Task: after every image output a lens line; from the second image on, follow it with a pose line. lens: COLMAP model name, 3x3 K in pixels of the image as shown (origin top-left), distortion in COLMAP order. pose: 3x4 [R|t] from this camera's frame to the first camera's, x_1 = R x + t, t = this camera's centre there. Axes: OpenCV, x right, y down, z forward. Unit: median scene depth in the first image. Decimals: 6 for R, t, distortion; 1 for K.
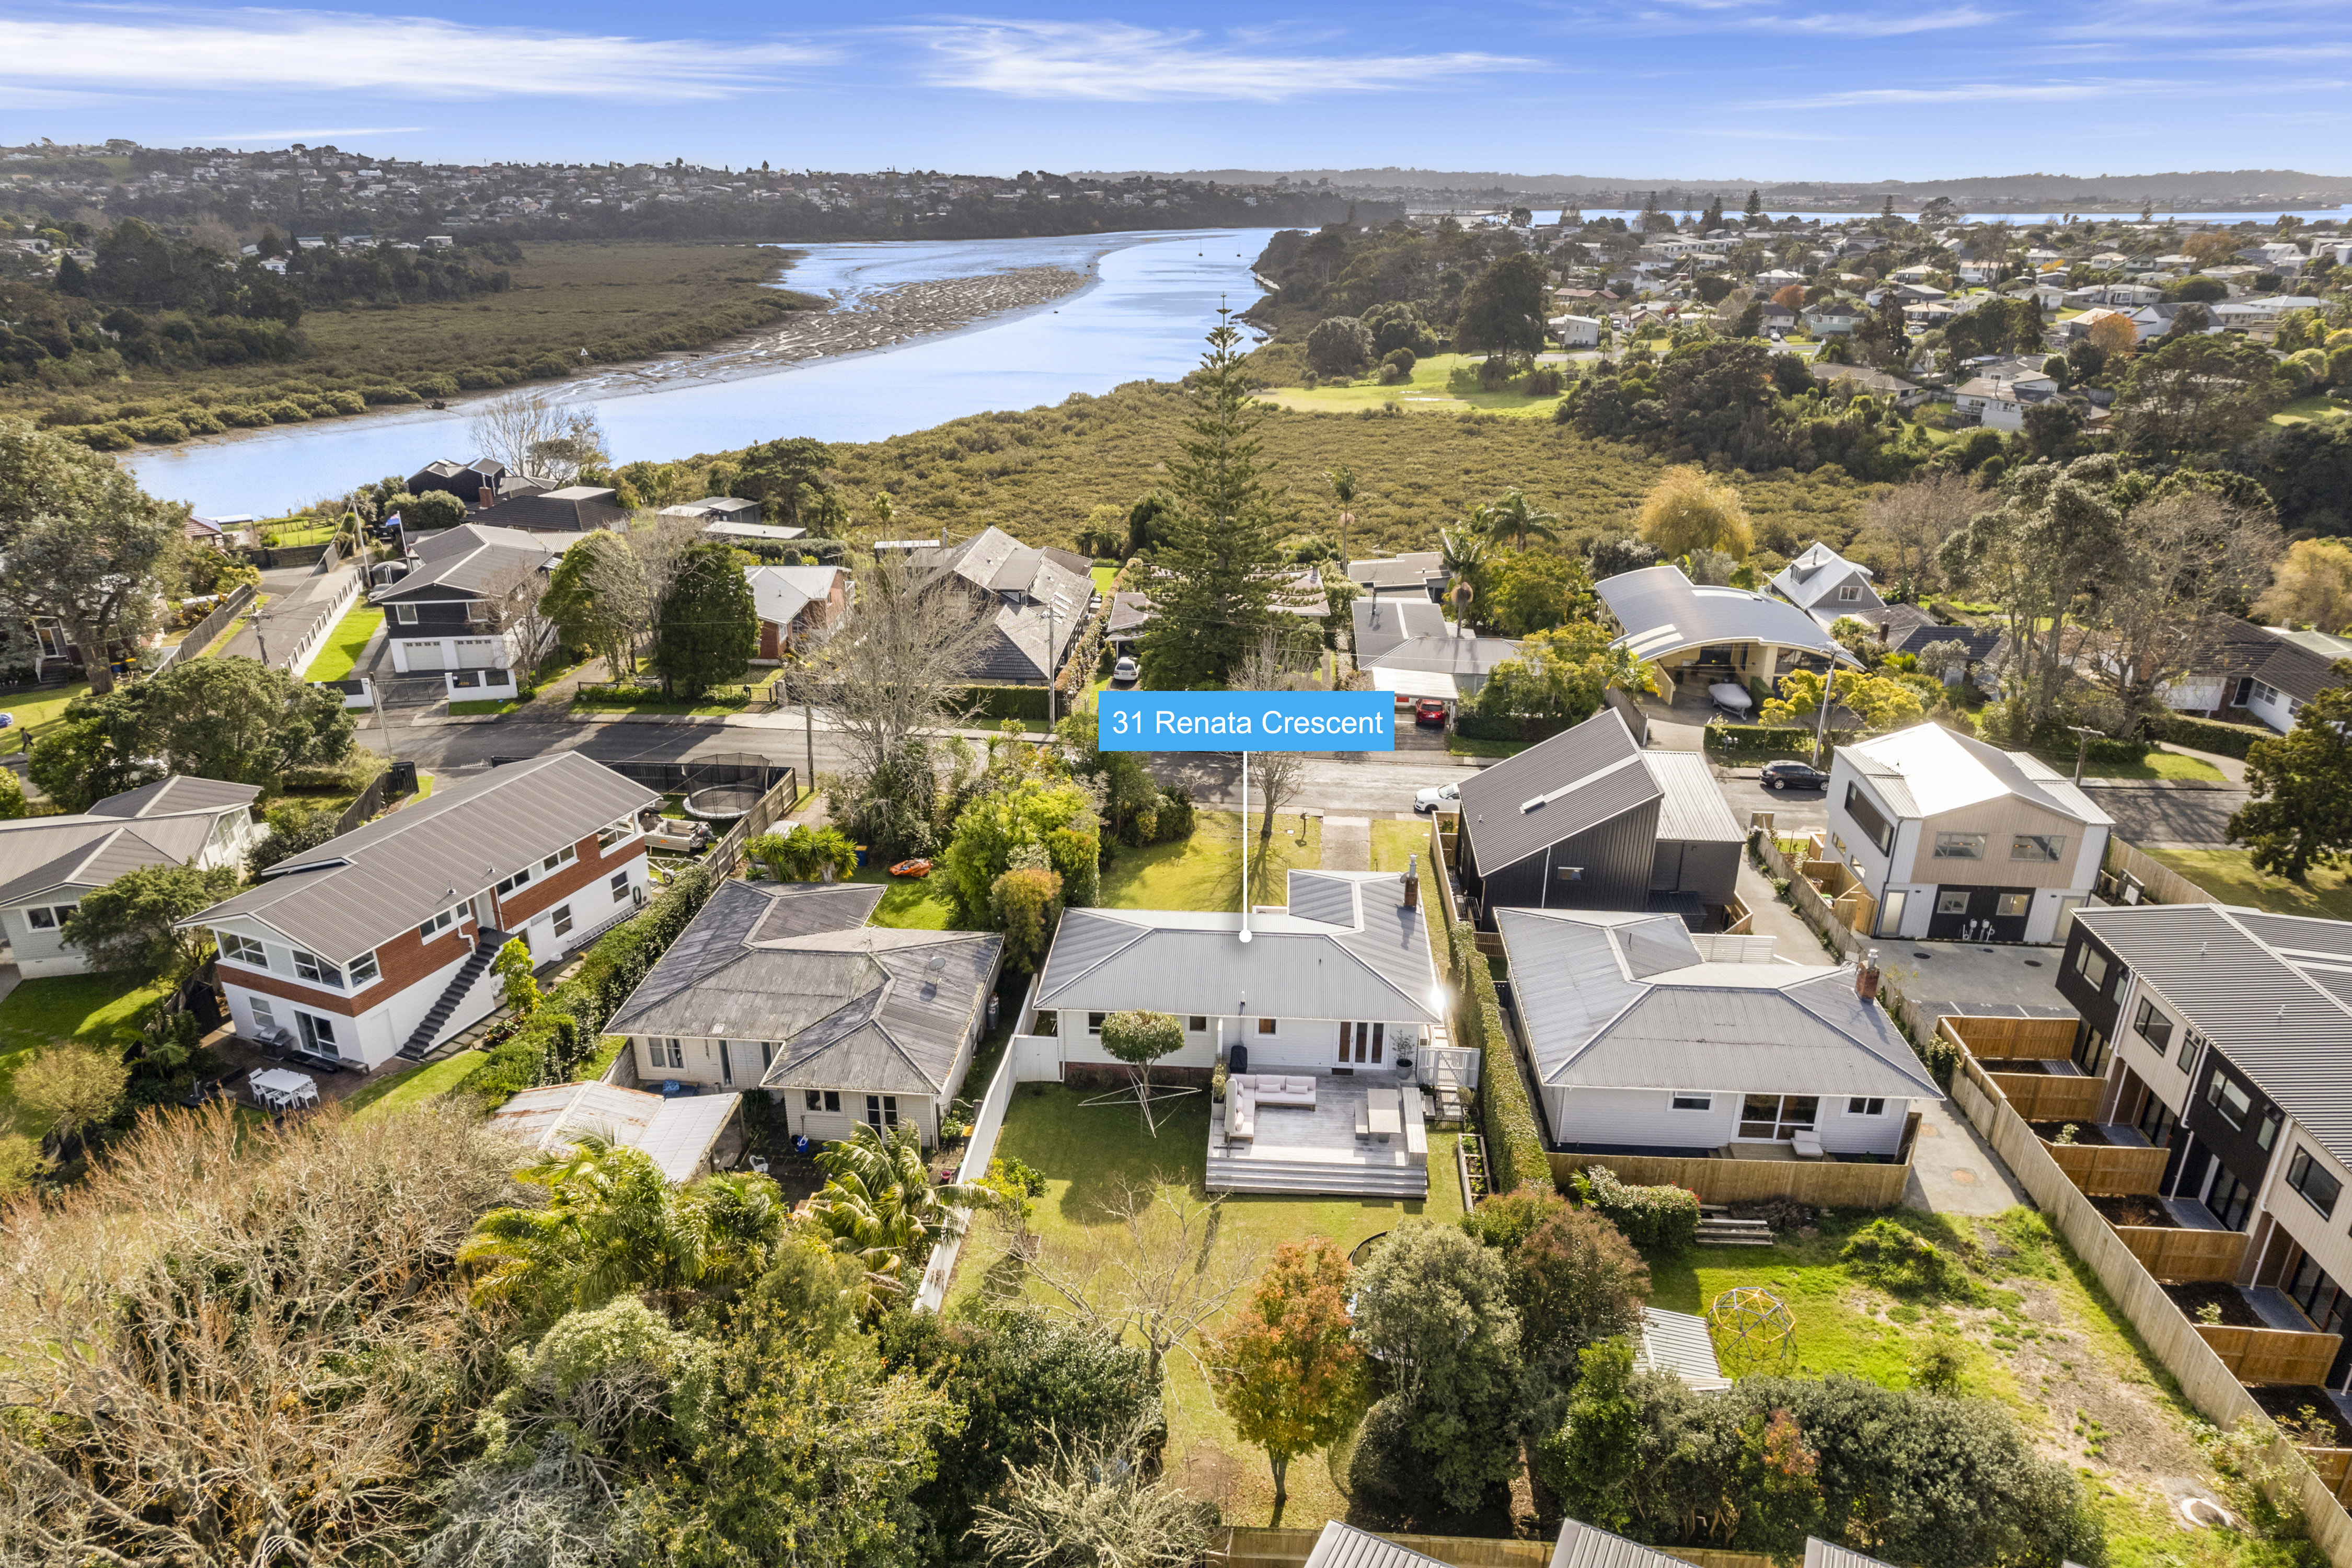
lens RADIAL K [[1488.3, 0, 1175.2], [0, 1488.3, 810.6], [0, 0, 1]] dist [-0.081141, 0.096737]
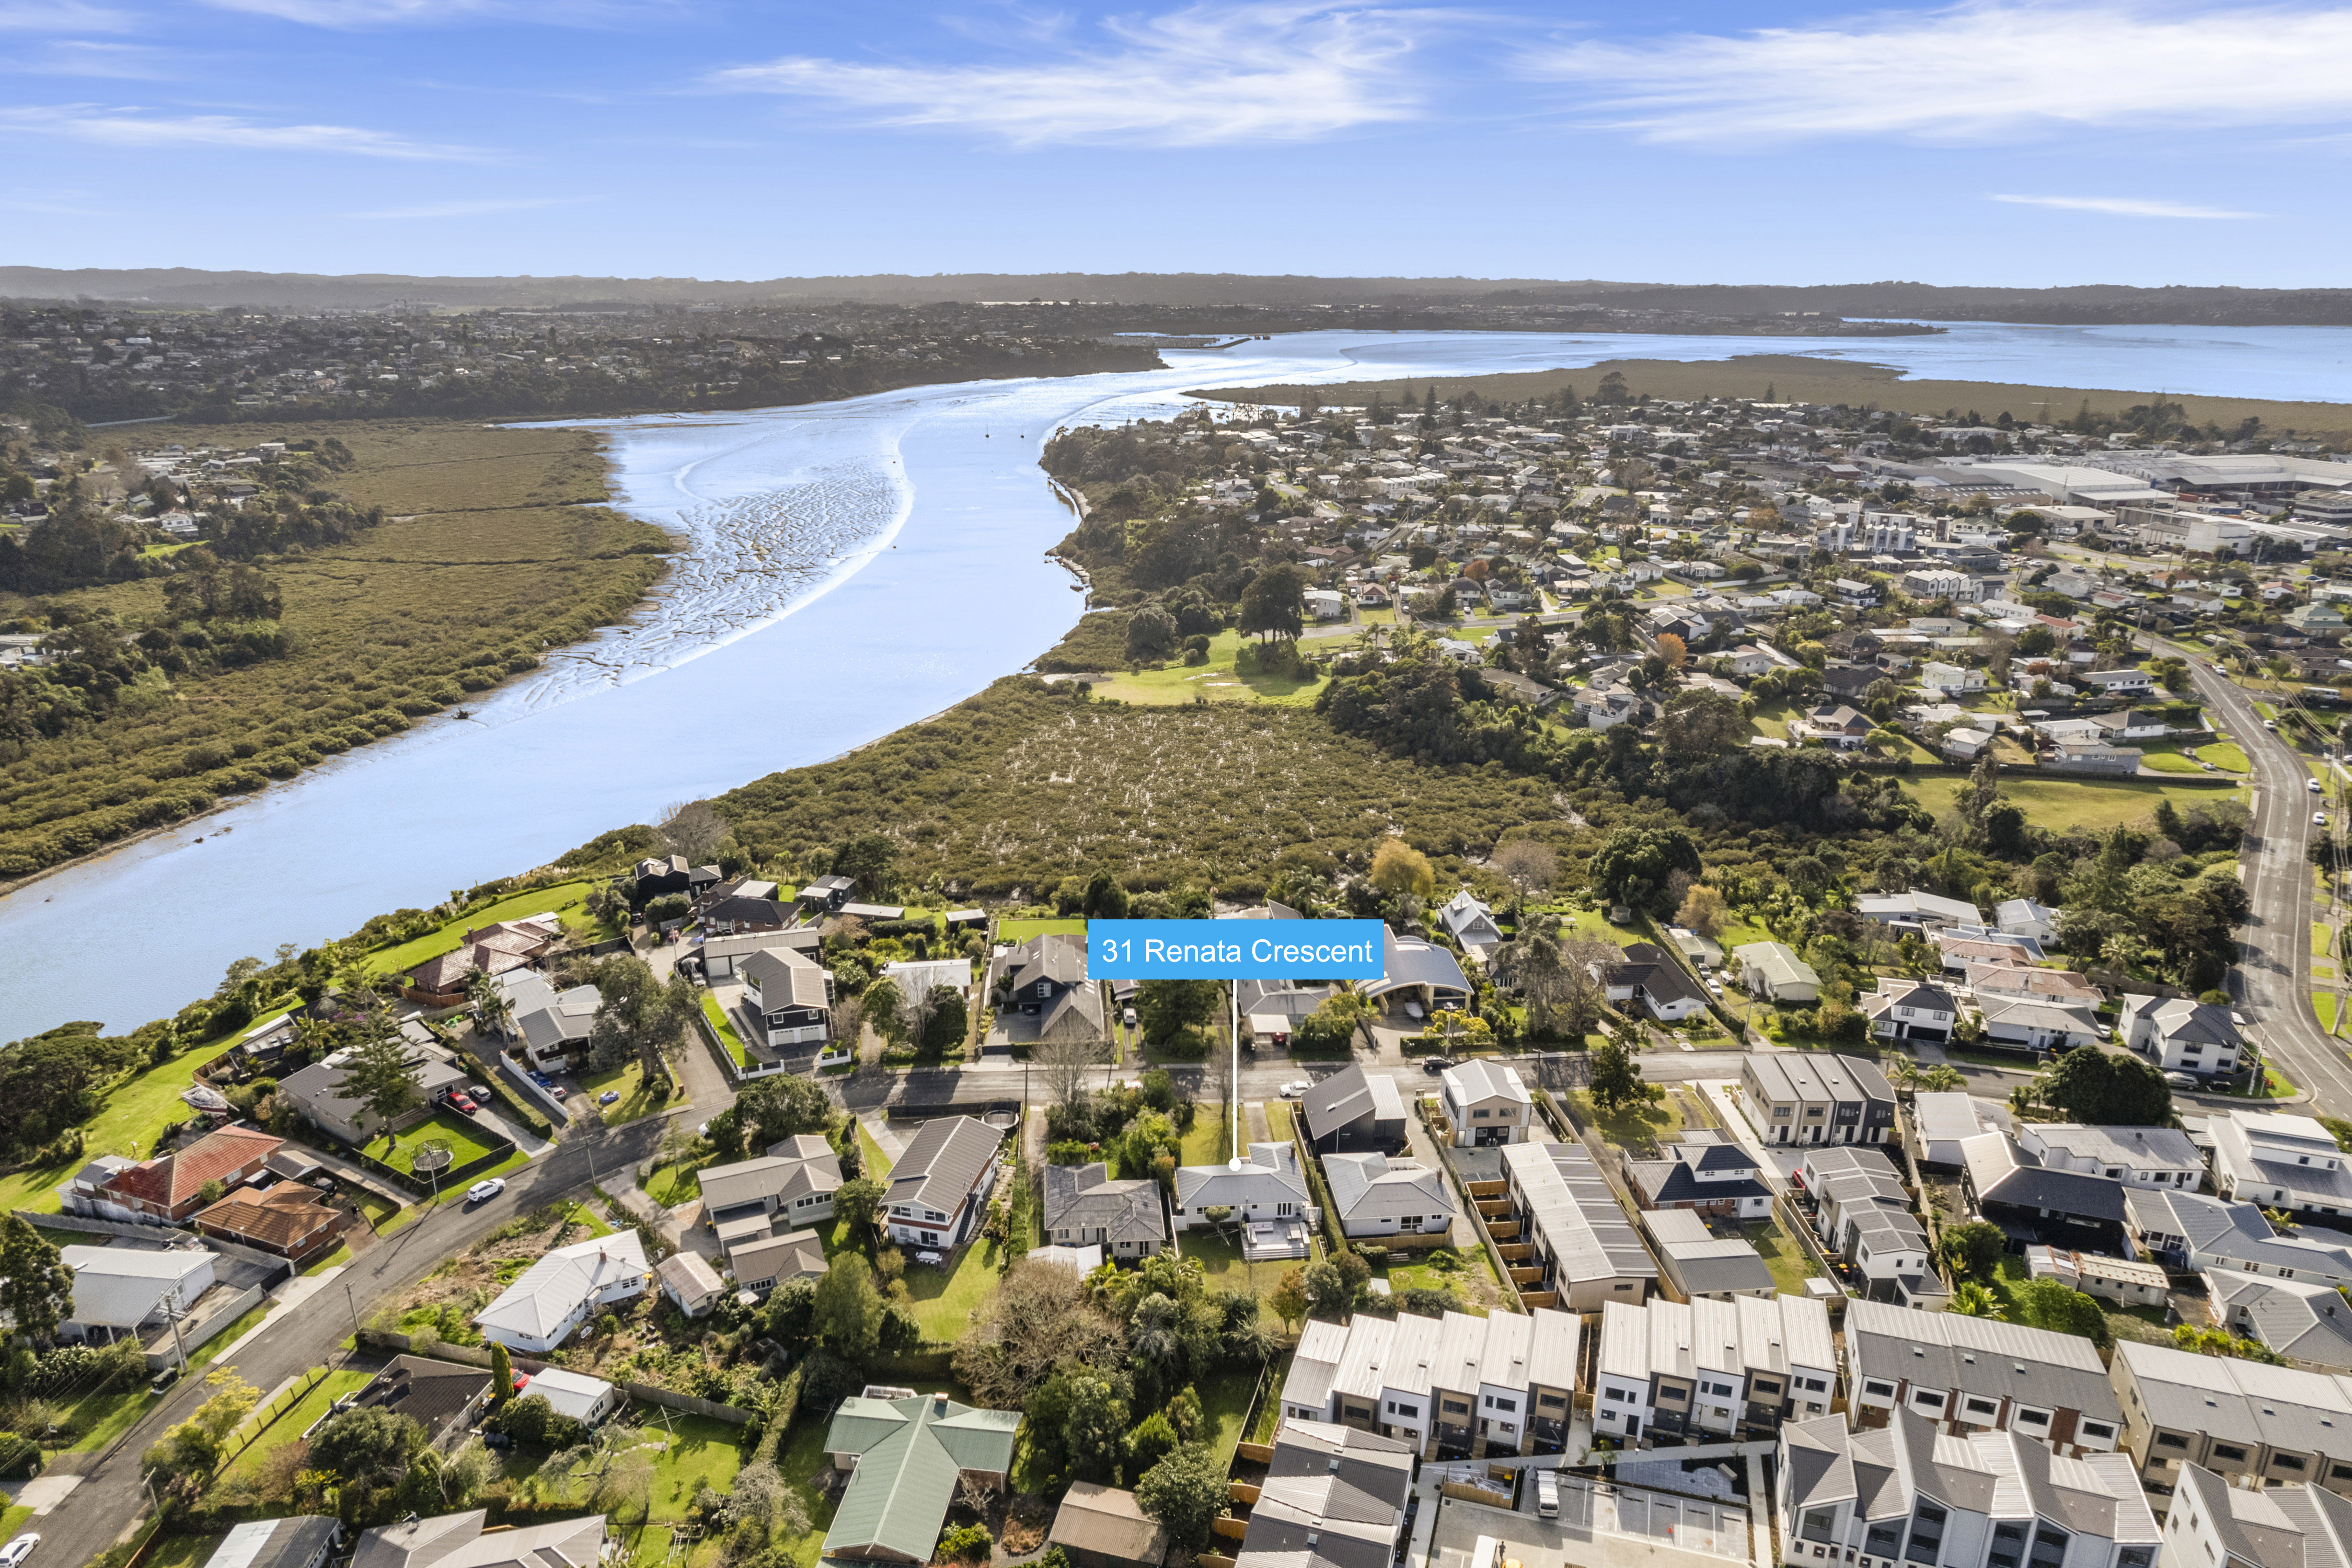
lens RADIAL K [[1488.3, 0, 1175.2], [0, 1488.3, 810.6], [0, 0, 1]] dist [-0.081141, 0.096737]
pose [[0.987044, -0.051170, 0.152069, -0.431094], [0.059856, 0.996794, -0.053097, -0.427756], [-0.148864, 0.061511, 0.986943, -1.695733]]
